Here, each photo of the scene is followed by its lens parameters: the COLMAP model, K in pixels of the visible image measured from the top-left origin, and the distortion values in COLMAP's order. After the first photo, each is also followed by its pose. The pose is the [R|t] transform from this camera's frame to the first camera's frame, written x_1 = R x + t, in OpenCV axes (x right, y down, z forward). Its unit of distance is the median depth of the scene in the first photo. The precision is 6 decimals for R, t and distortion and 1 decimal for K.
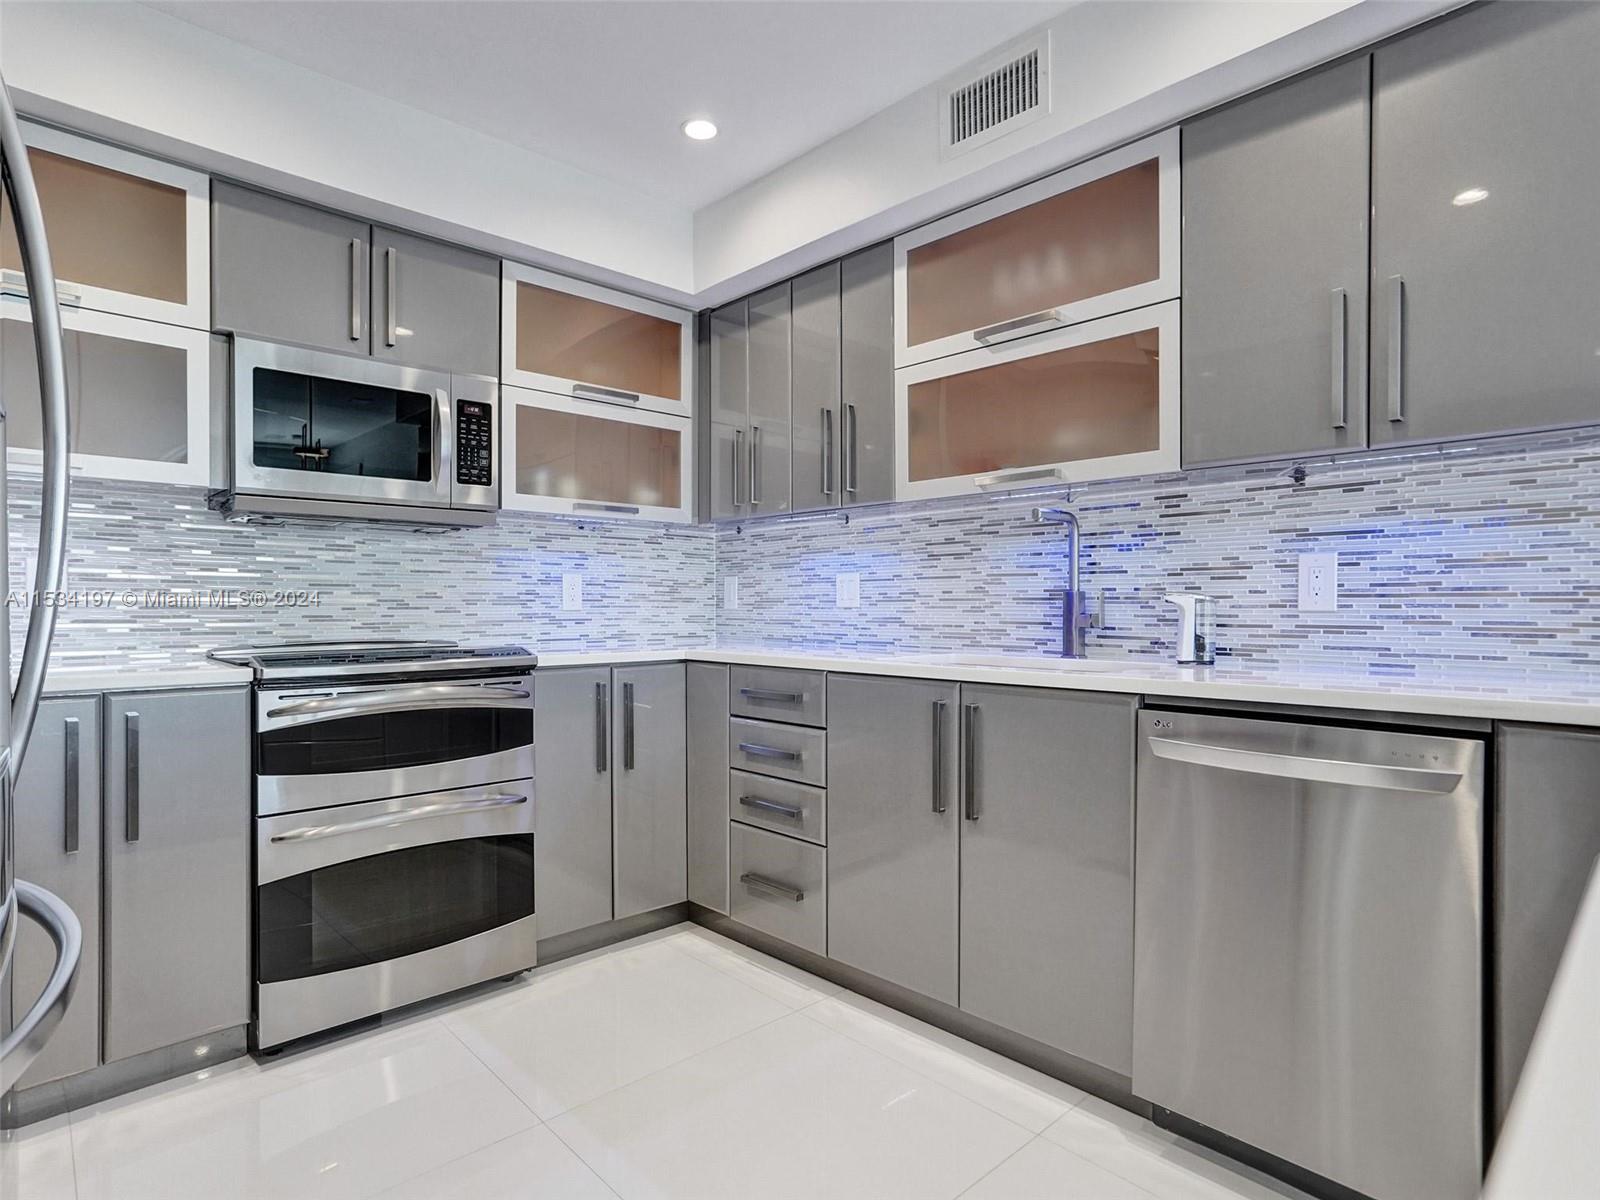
lens RADIAL K [[877.6, 0, 785.4], [0, 877.6, 606.4], [0, 0, 1]] dist [-0.020341, 0.022618]
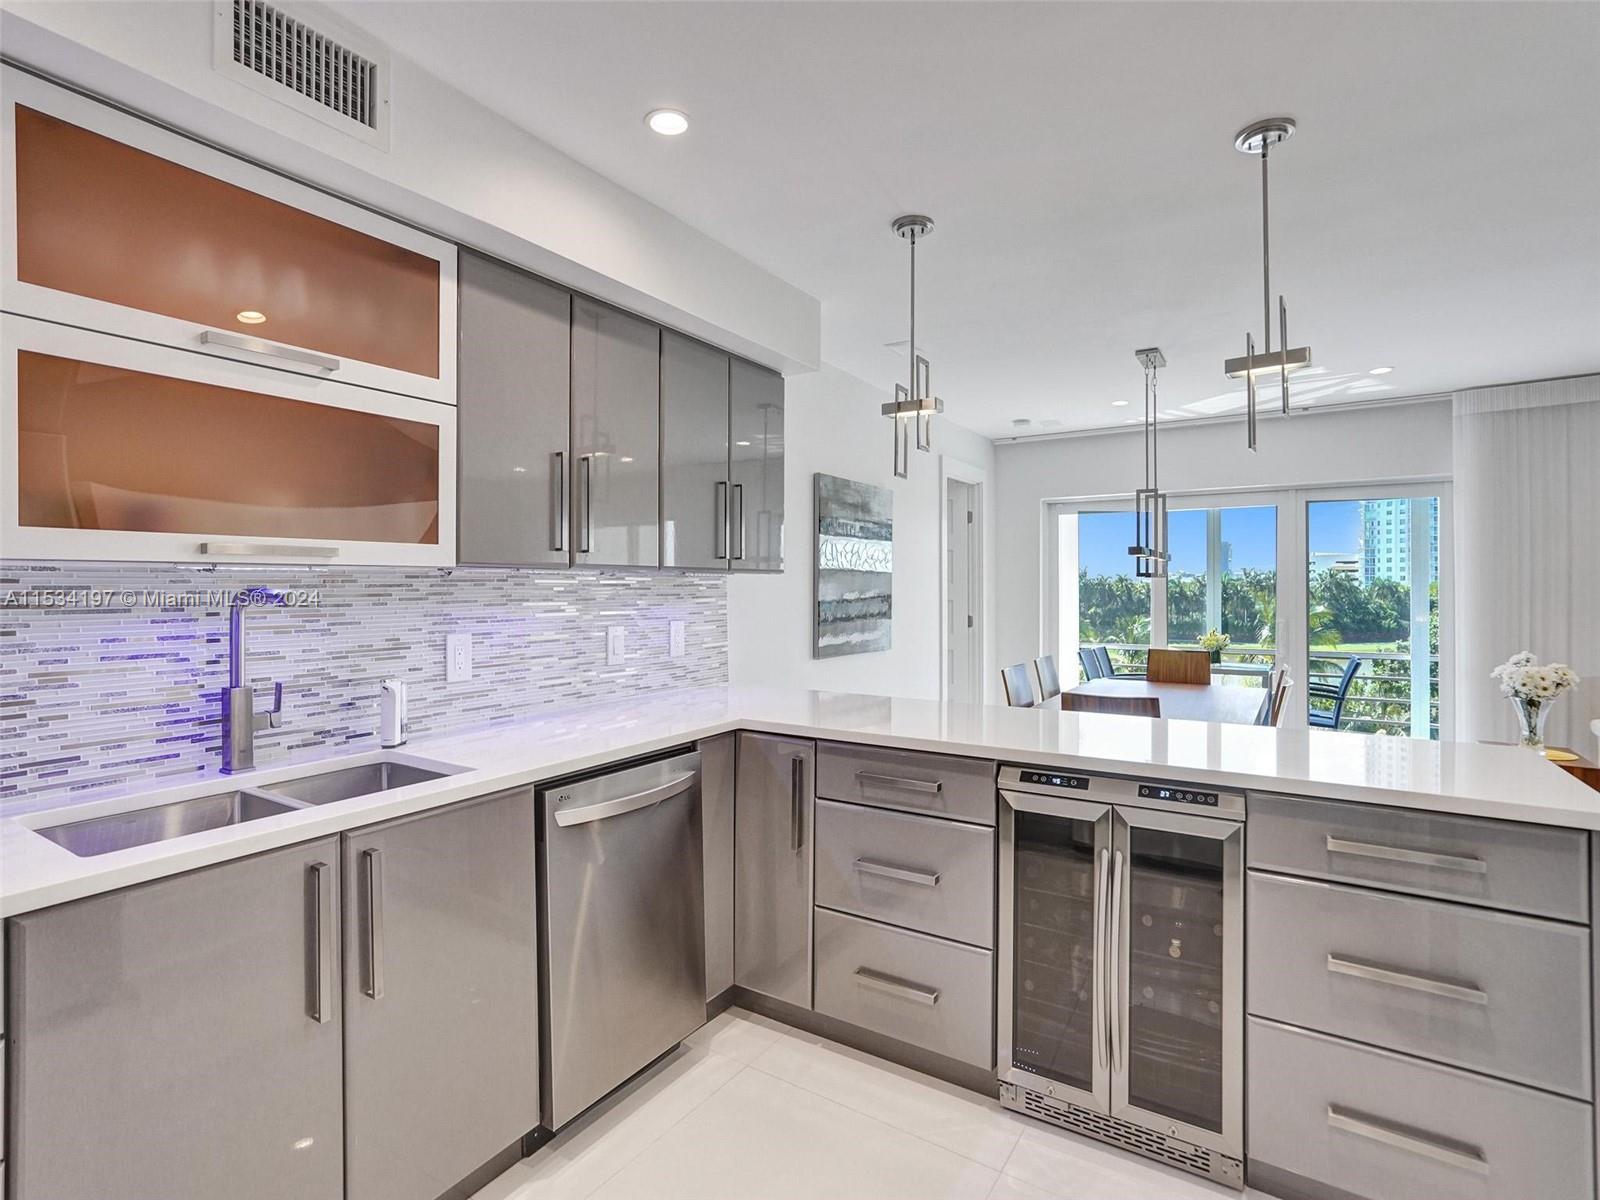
lens RADIAL K [[782.4, 0, 798.5], [0, 782.4, 588.9], [0, 0, 1]] dist [-0.031402, 0.019982]
pose [[-0.239594, -0.004499, 0.970863, -0.493710], [0.002972, 0.999981, 0.005367, -0.113370], [-0.970869, 0.004172, -0.239576, 0.703868]]
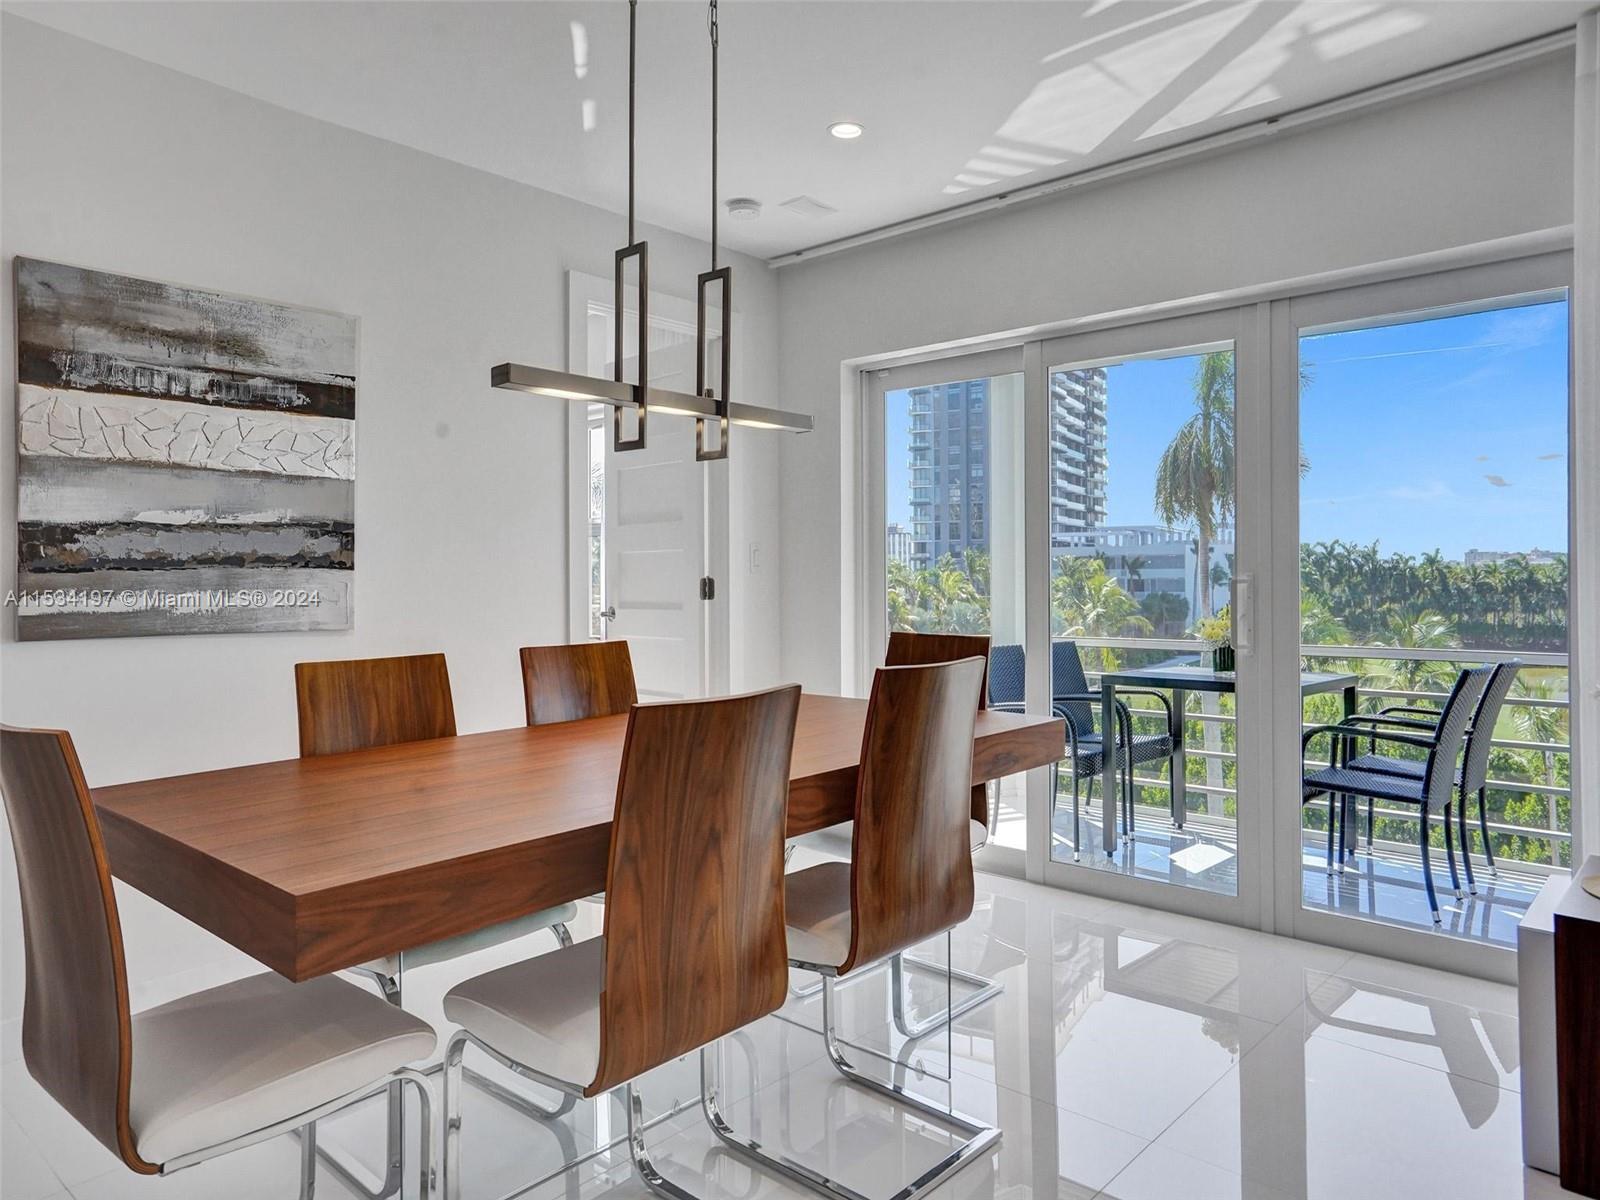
lens RADIAL K [[1054.1, 0, 805.6], [0, 1054.1, 577.6], [0, 0, 1]] dist [-0.002920, 0.022664]
pose [[-0.093221, -0.002571, 0.995642, -0.057848], [0.008833, 0.999955, 0.003409, -0.016490], [-0.995606, 0.009113, -0.093194, -0.442066]]
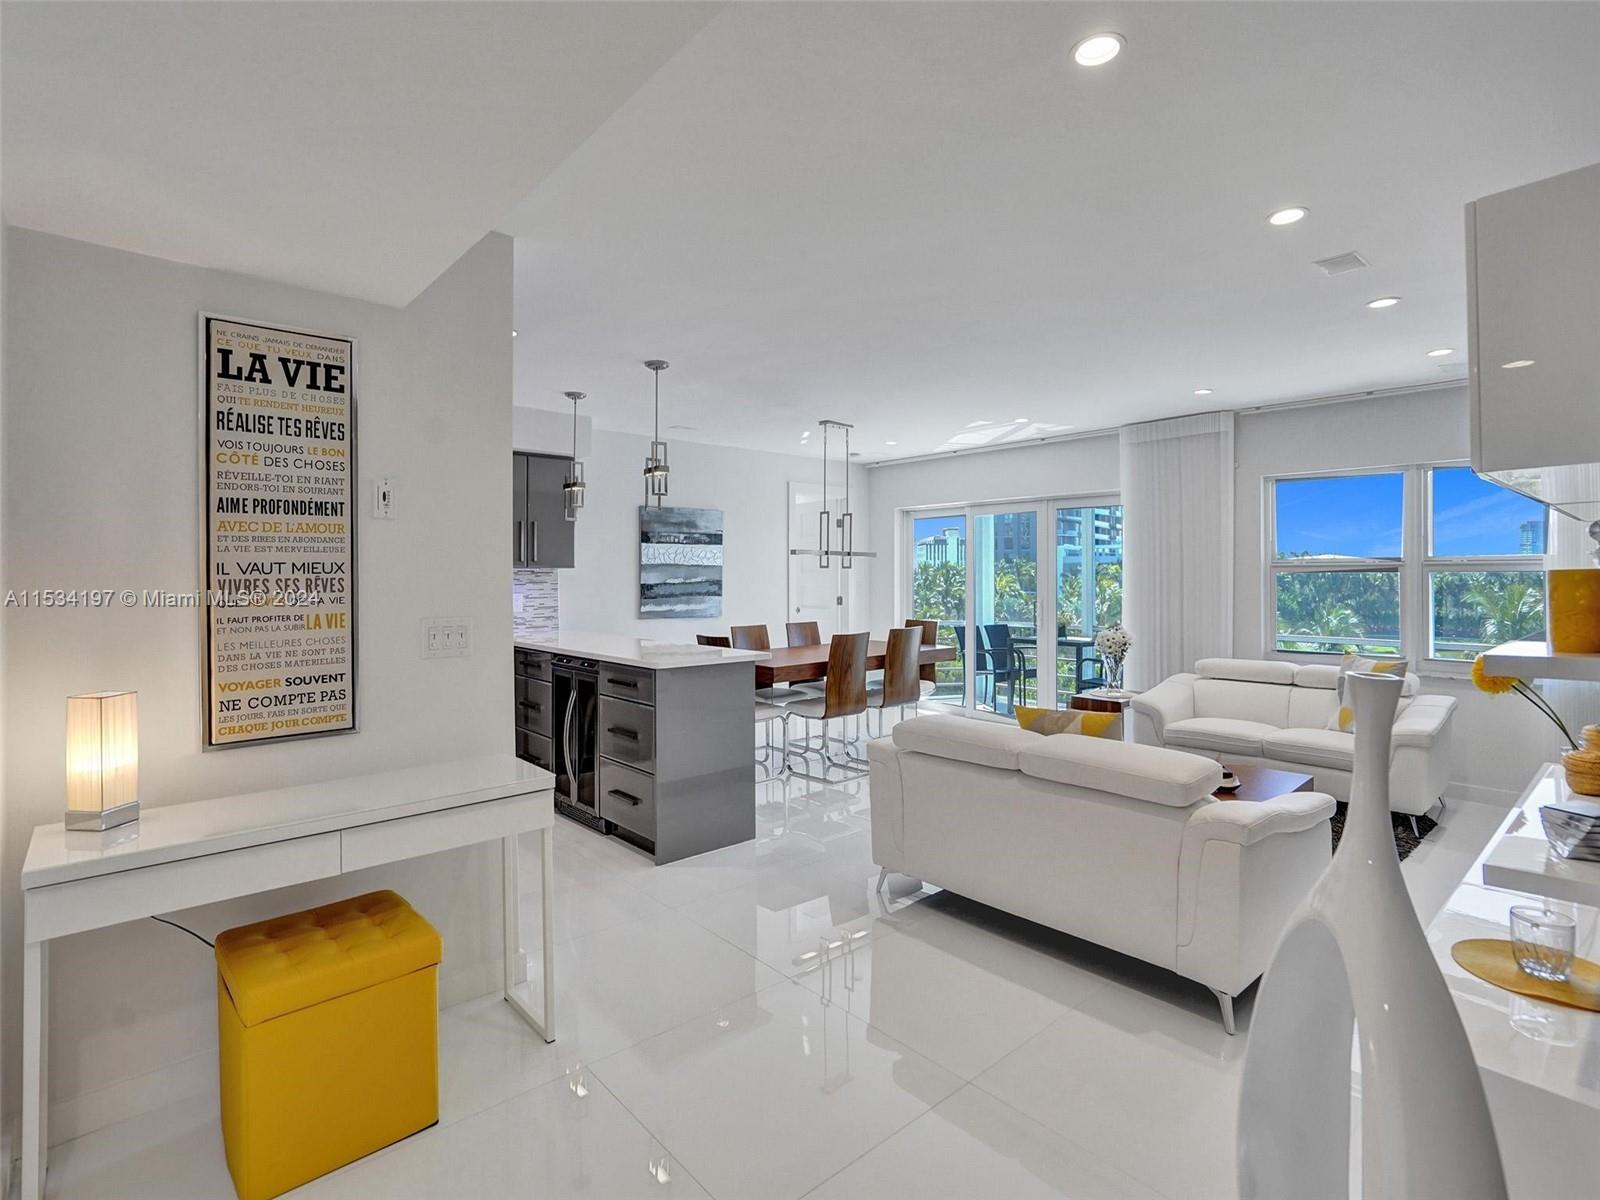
lens RADIAL K [[782.4, 0, 815.3], [0, 782.4, 581.8], [0, 0, 1]] dist [-0.031402, 0.019982]
pose [[0.012893, -0.009144, 0.999875, -1.610294], [0.005202, 0.999945, 0.009078, -0.106800], [-0.999903, 0.005084, 0.012940, -0.380665]]
